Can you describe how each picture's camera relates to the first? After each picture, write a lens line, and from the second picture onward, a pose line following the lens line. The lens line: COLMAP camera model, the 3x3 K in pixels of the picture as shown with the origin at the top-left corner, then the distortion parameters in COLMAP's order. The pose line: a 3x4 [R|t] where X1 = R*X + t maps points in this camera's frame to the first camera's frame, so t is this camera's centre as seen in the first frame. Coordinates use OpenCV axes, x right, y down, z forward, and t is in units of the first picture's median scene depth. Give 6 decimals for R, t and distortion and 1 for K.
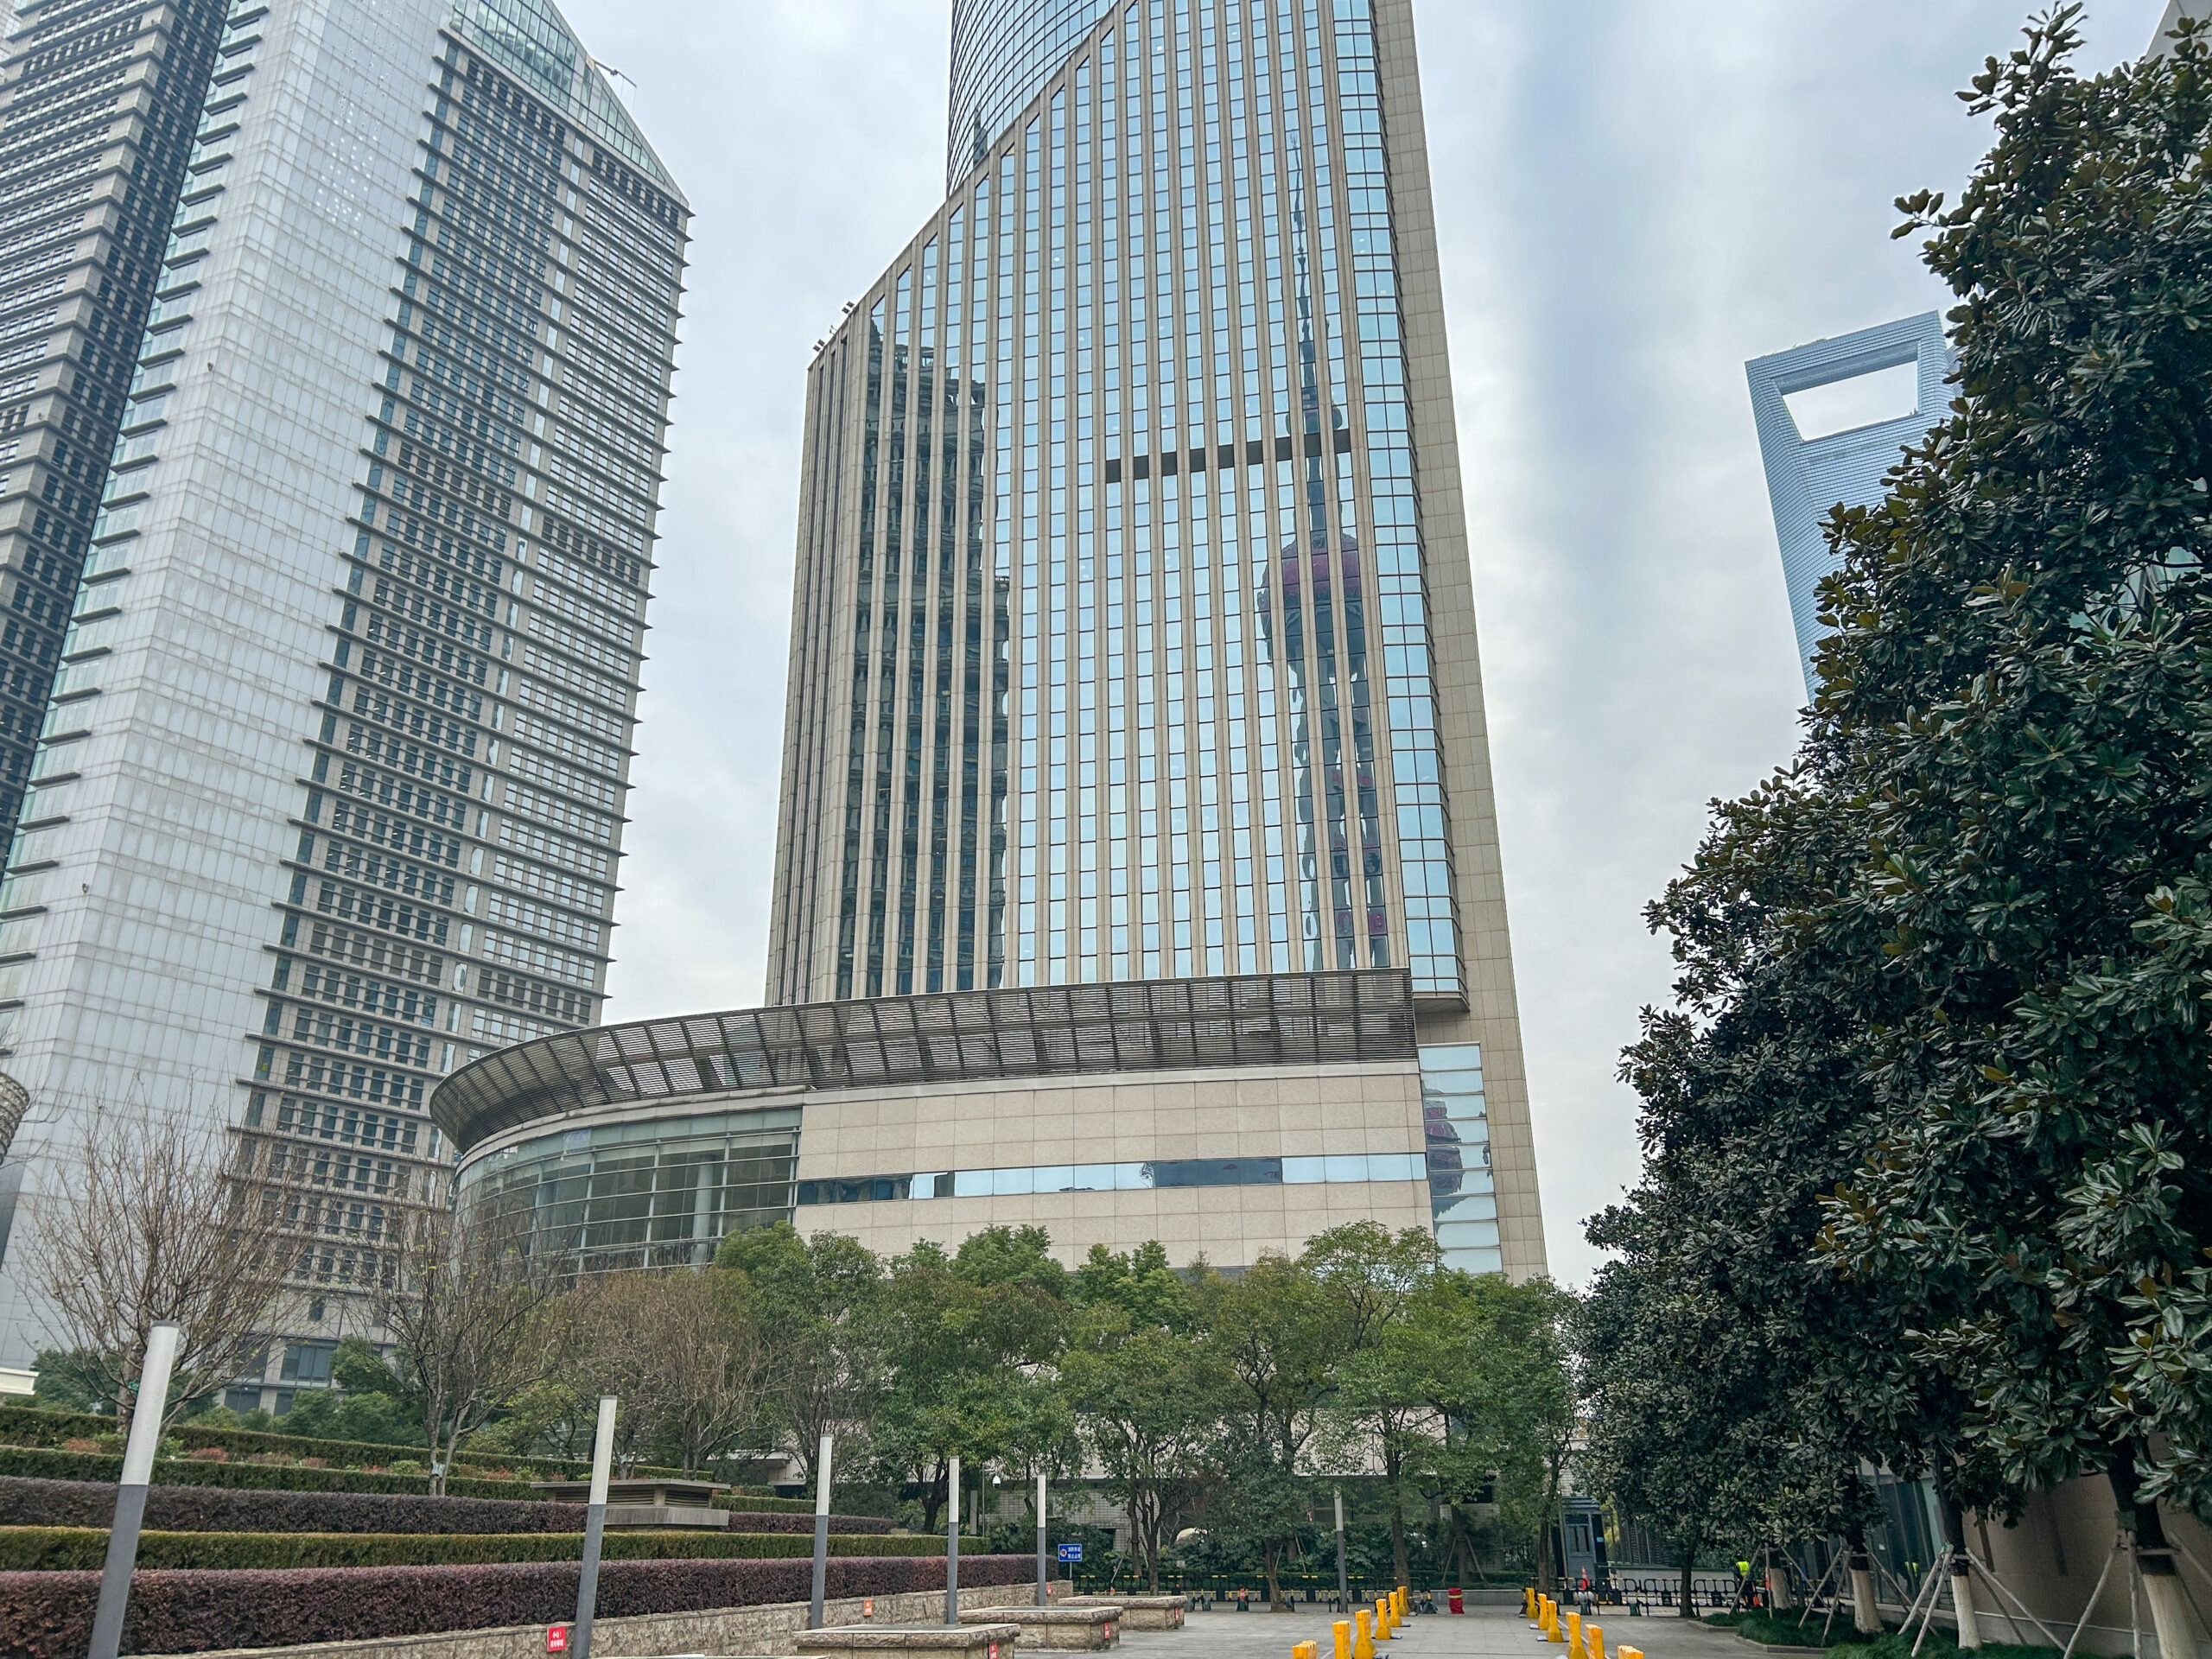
lens RADIAL K [[1643.9, 0, 1115.3], [0, 1643.9, 827.6], [0, 0, 1]] dist [0.081395, -0.086825]
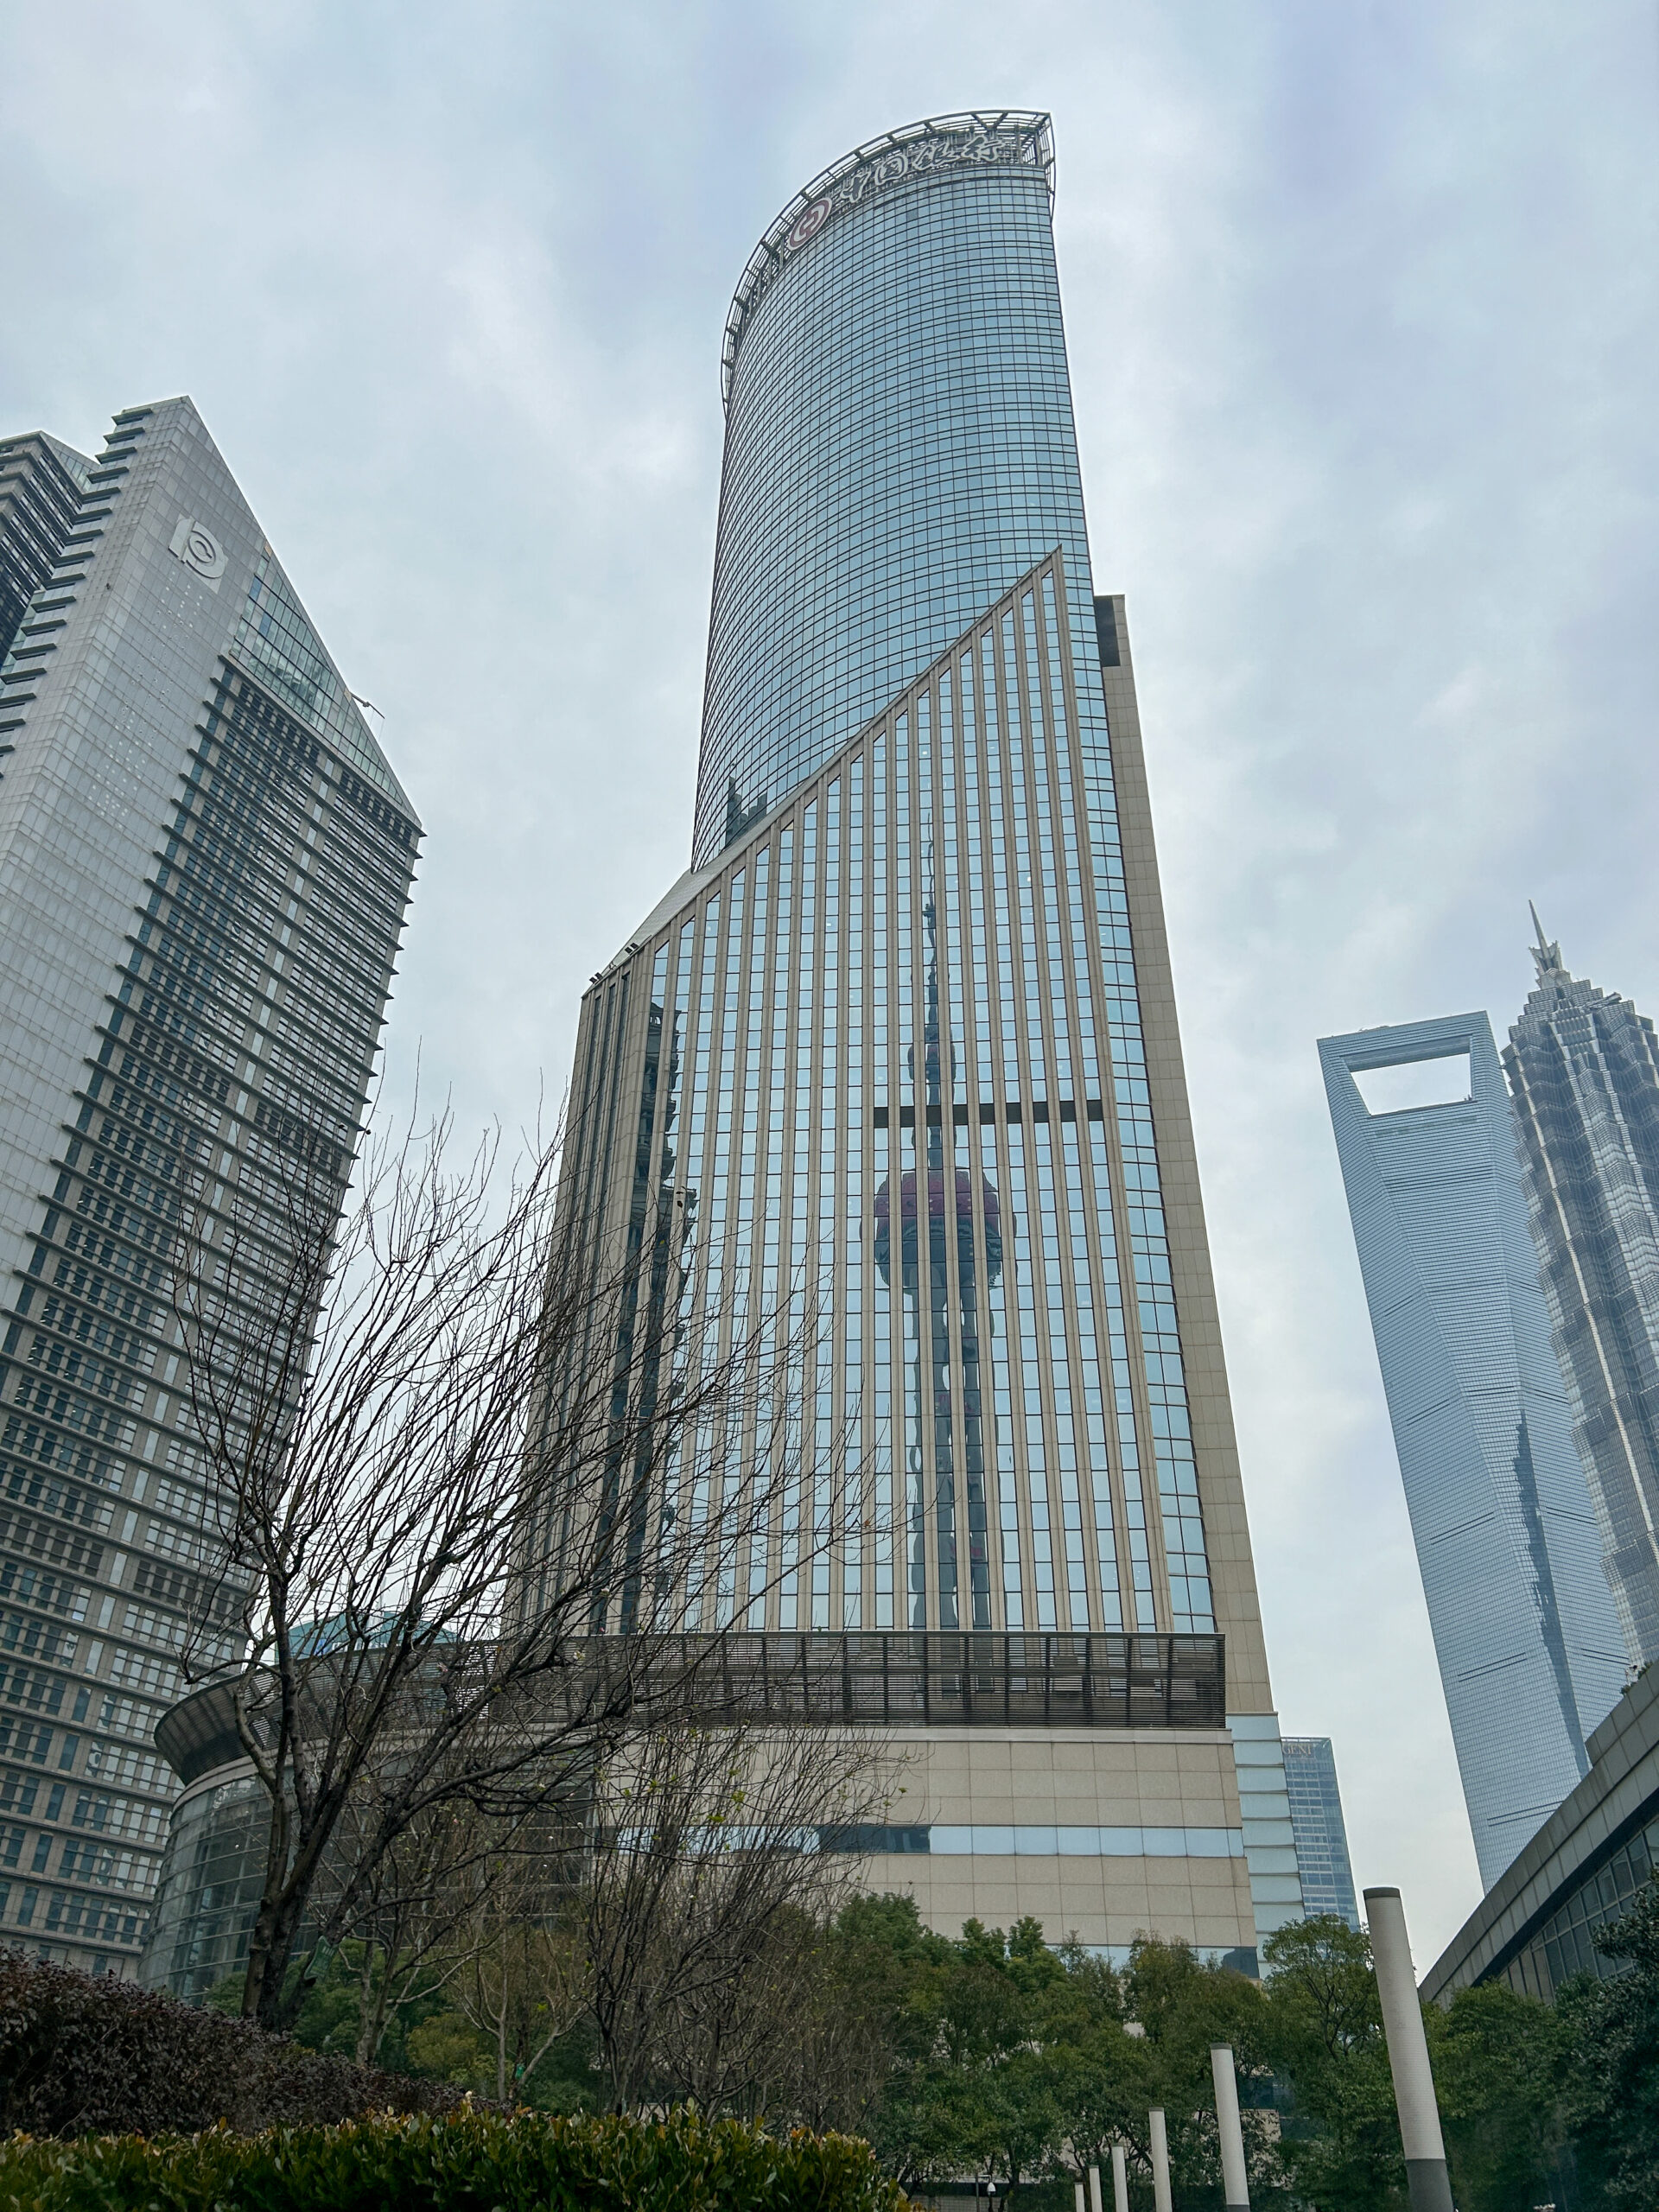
lens RADIAL K [[1626.0, 0, 834.4], [0, 1626.0, 1101.0], [0, 0, 1]] dist [0.107680, -0.196658]
pose [[0.993172, 0.084823, 0.080091, -0.097436], [-0.067014, 0.976782, -0.203484, -0.008516], [-0.095491, 0.196727, 0.975797, -0.024728]]
